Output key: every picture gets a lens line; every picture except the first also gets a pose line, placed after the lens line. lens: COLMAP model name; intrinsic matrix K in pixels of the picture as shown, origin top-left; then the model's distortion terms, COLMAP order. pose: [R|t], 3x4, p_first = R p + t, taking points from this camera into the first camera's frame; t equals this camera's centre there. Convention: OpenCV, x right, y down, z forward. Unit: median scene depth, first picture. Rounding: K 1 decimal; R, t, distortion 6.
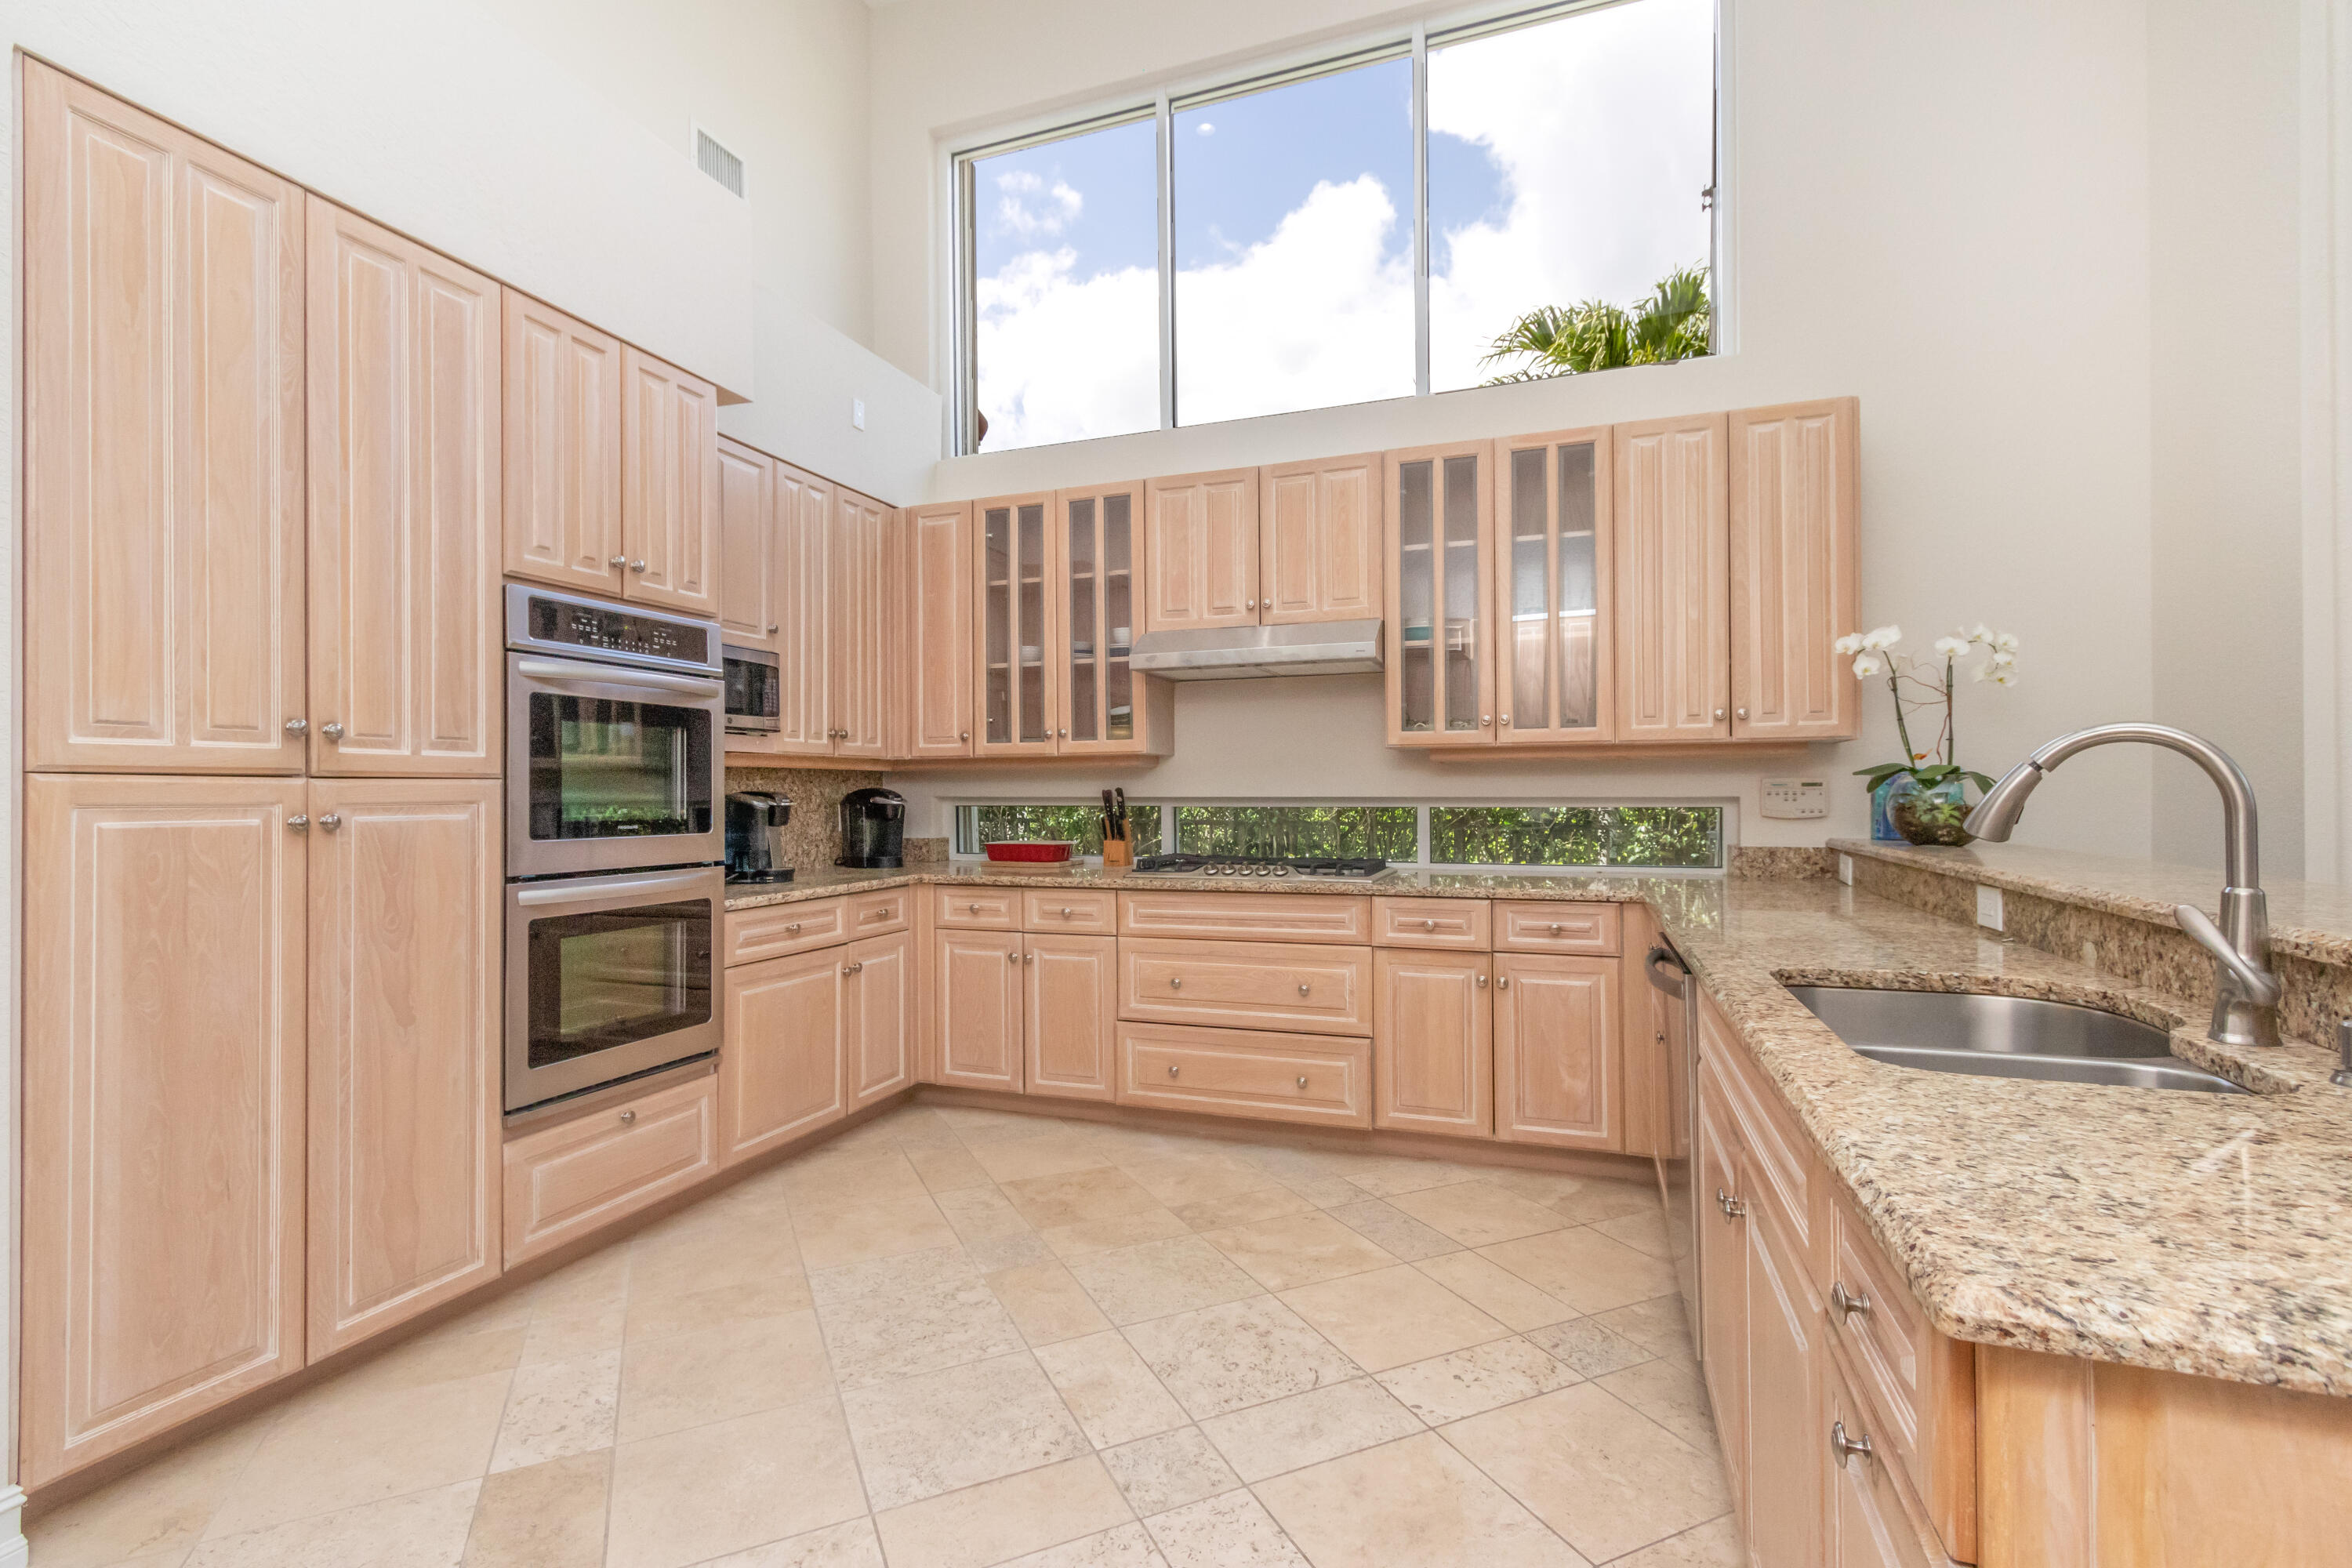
lens RADIAL K [[1079.3, 0, 1164.4], [0, 1079.3, 783.4], [0, 0, 1]] dist [0.009916, 0.000015]
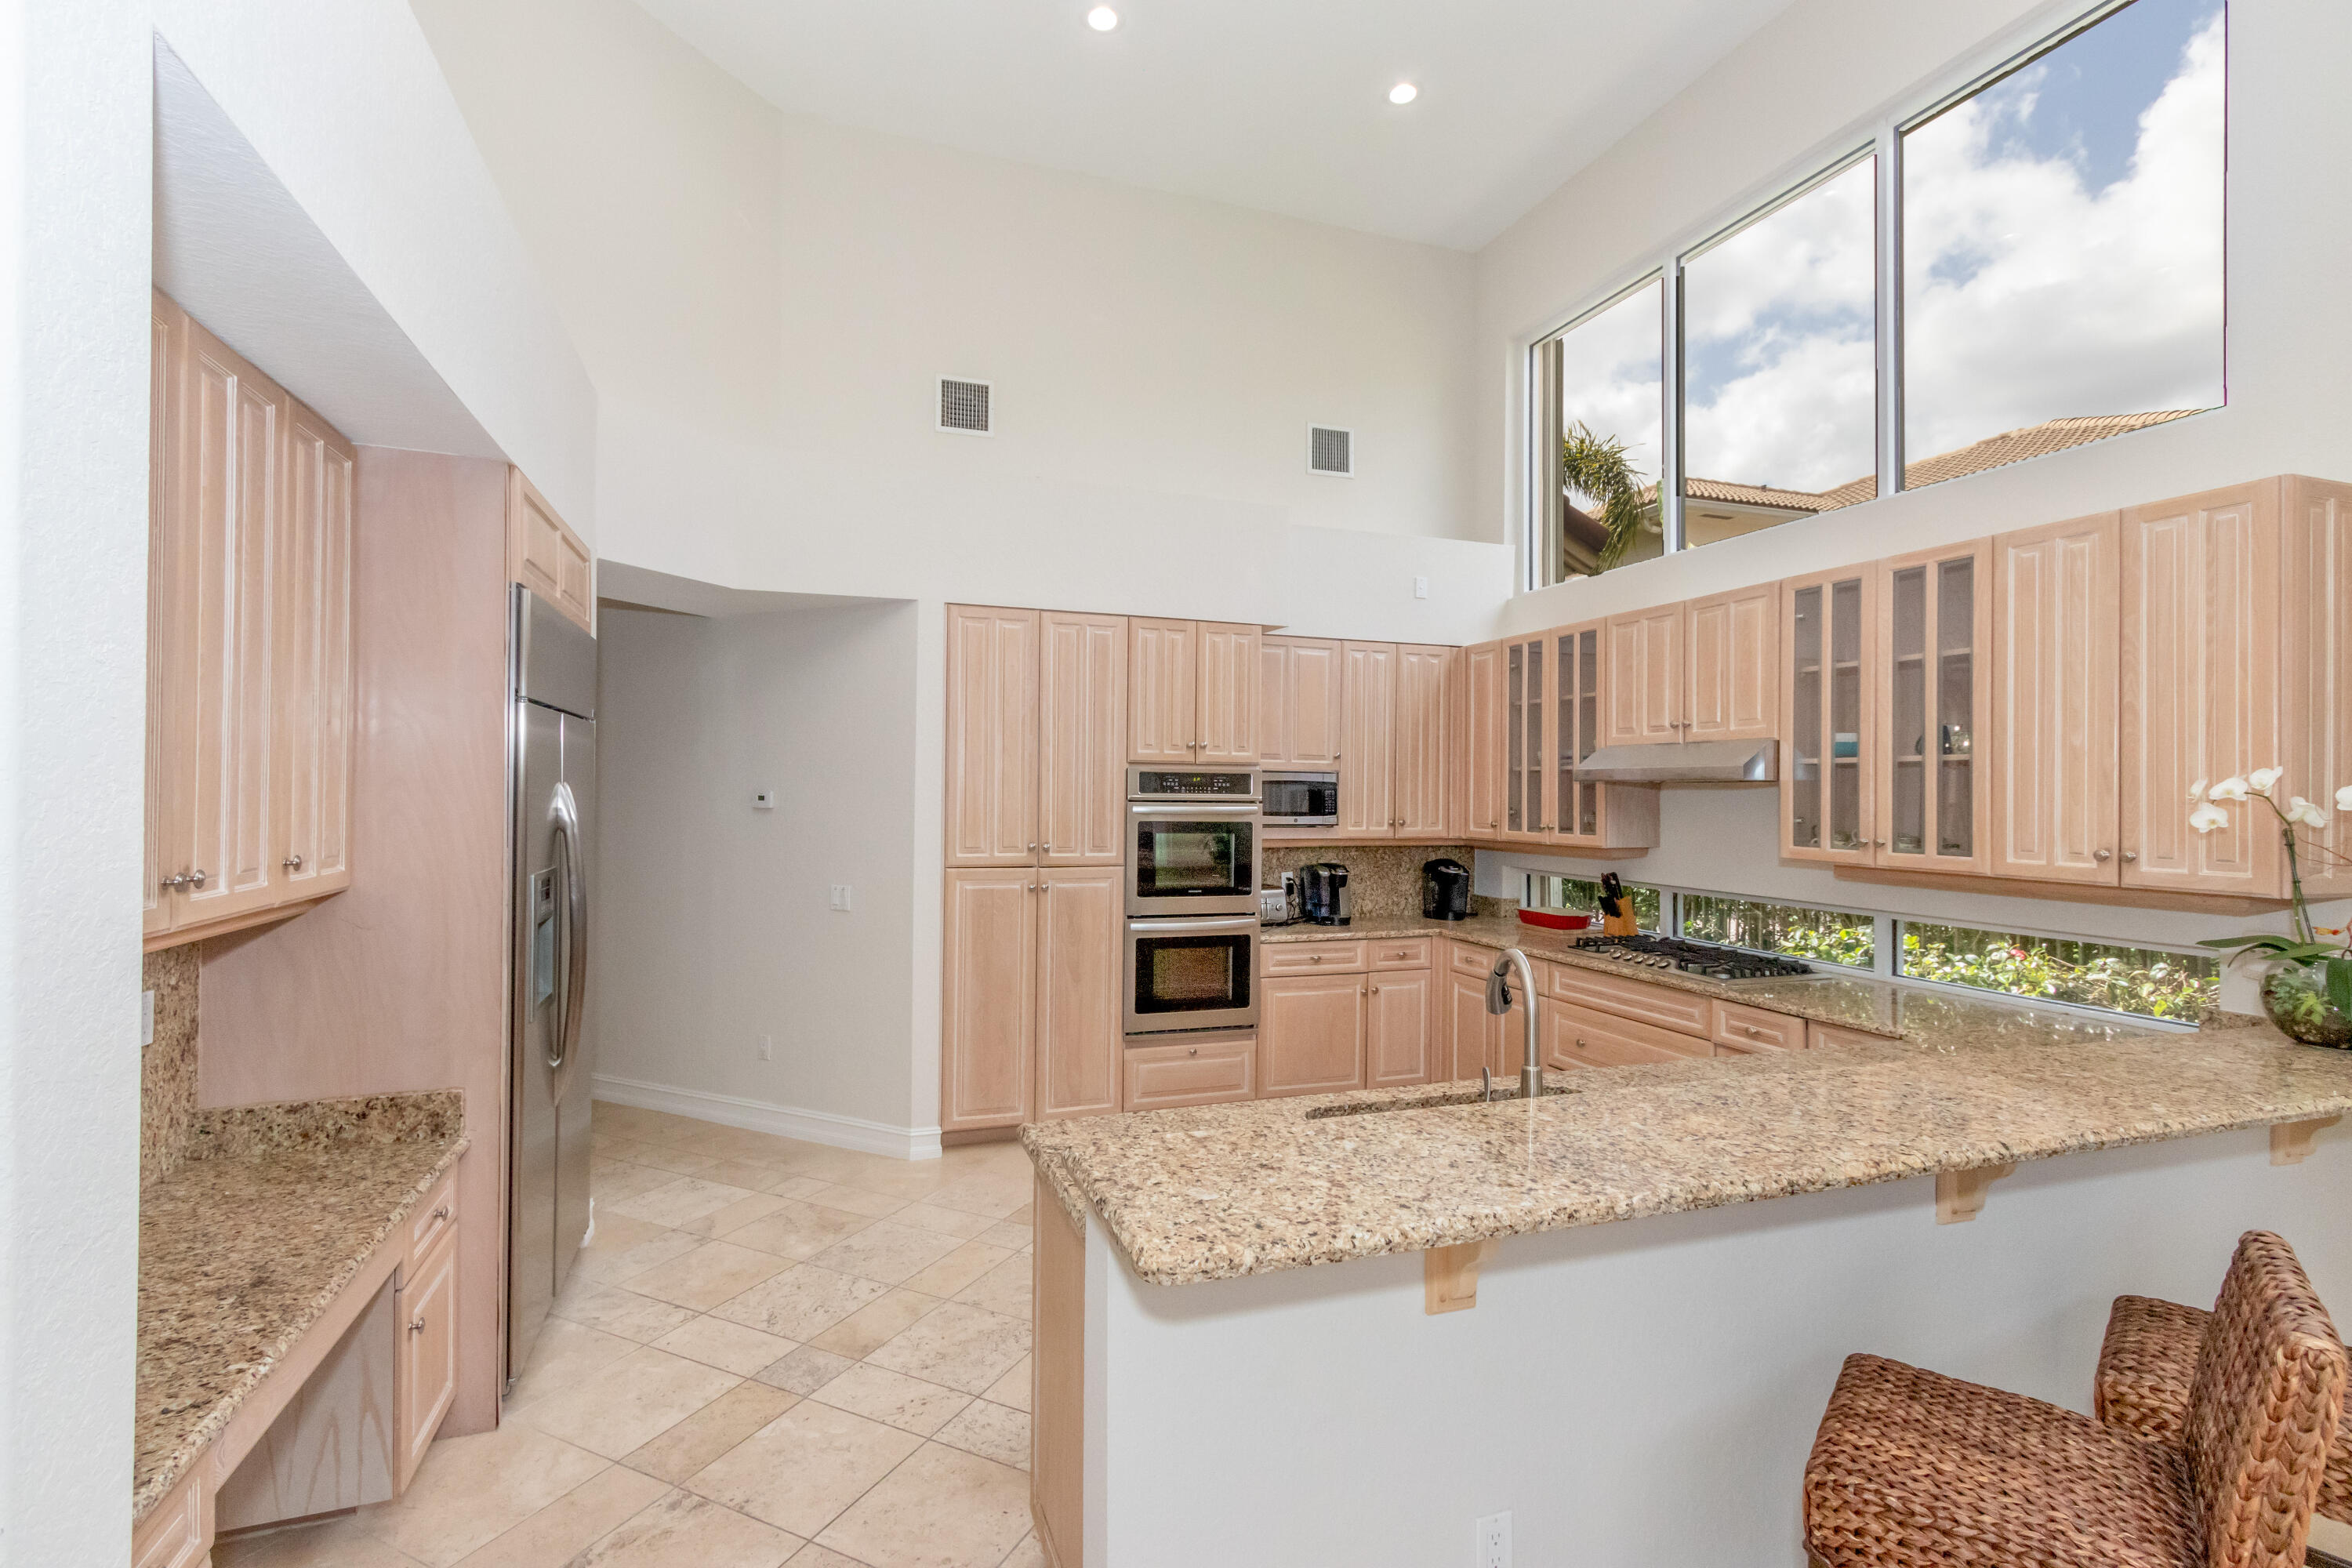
lens RADIAL K [[1079.3, 0, 1164.4], [0, 1079.3, 783.4], [0, 0, 1]] dist [0.009916, 0.000015]
pose [[0.640668, 0.006852, -0.767788, 0.683854], [-0.006989, 0.999971, 0.003092, -0.115910], [0.767786, 0.003385, 0.640697, -0.153835]]
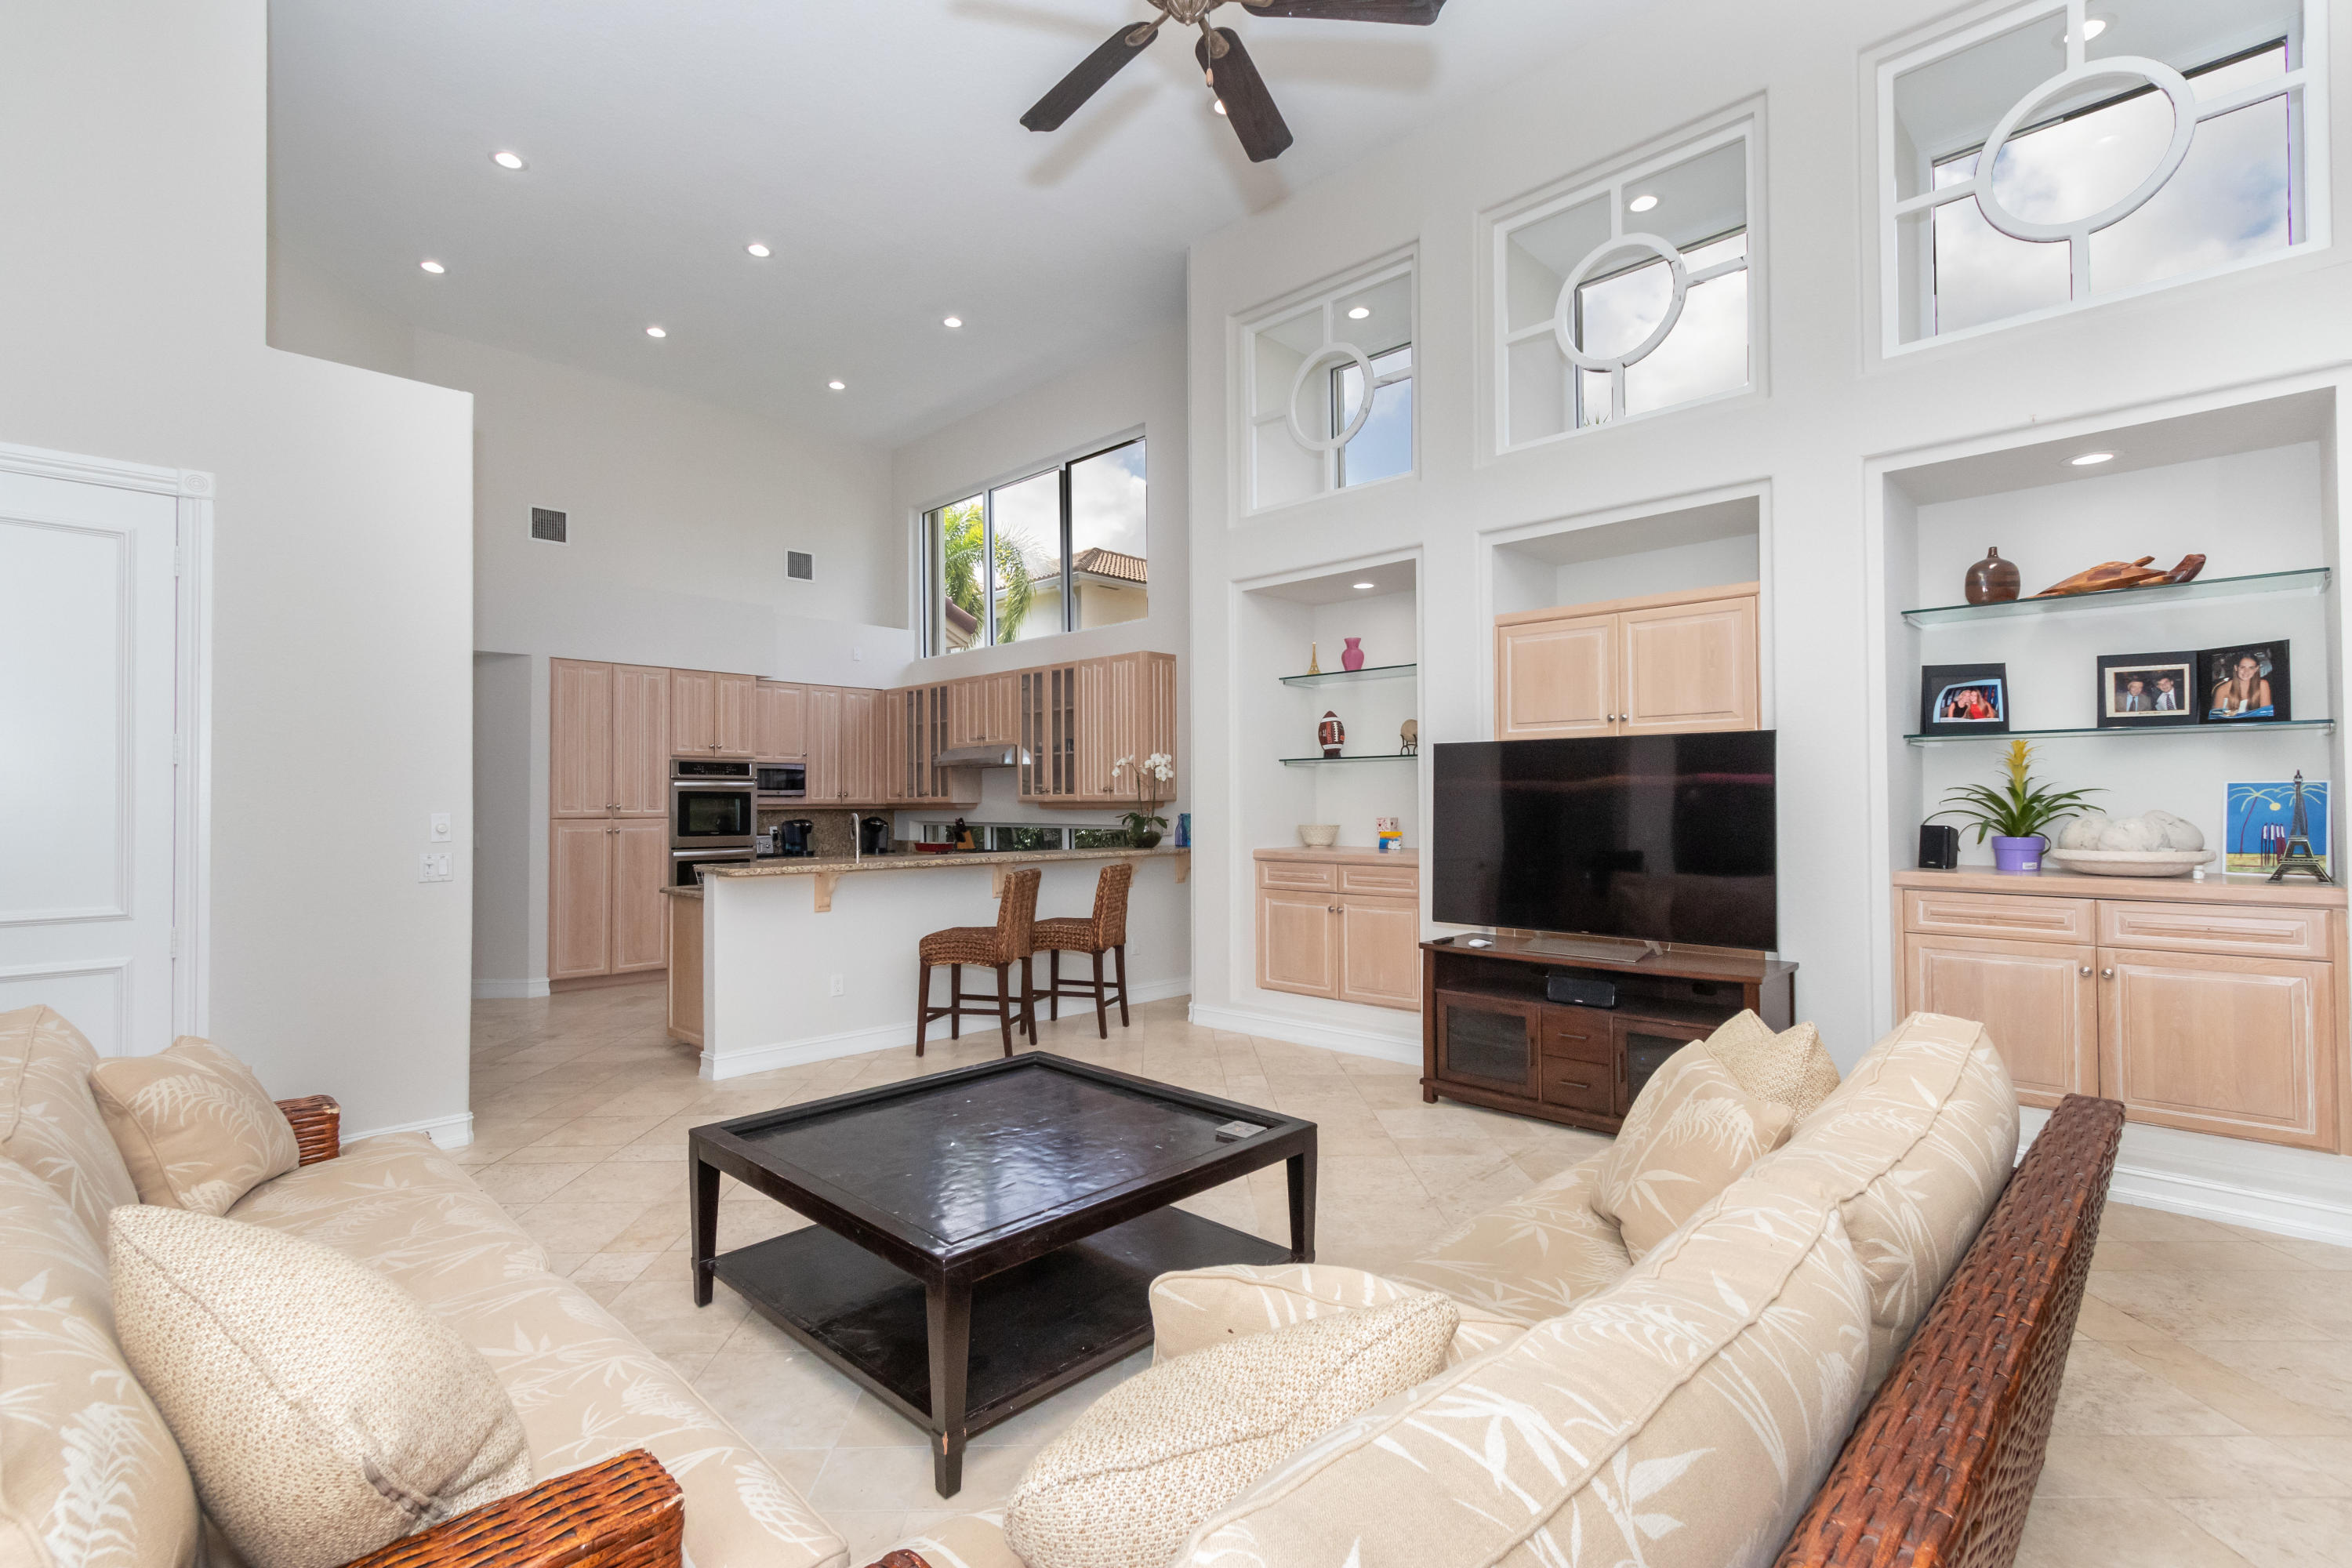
lens RADIAL K [[1079.3, 0, 1164.4], [0, 1079.3, 783.4], [0, 0, 1]] dist [0.009916, 0.000015]
pose [[0.913037, -0.006916, -0.407817, 1.514192], [0.003464, 0.999952, -0.009203, -0.052758], [0.407861, 0.006991, 0.913017, -1.001785]]
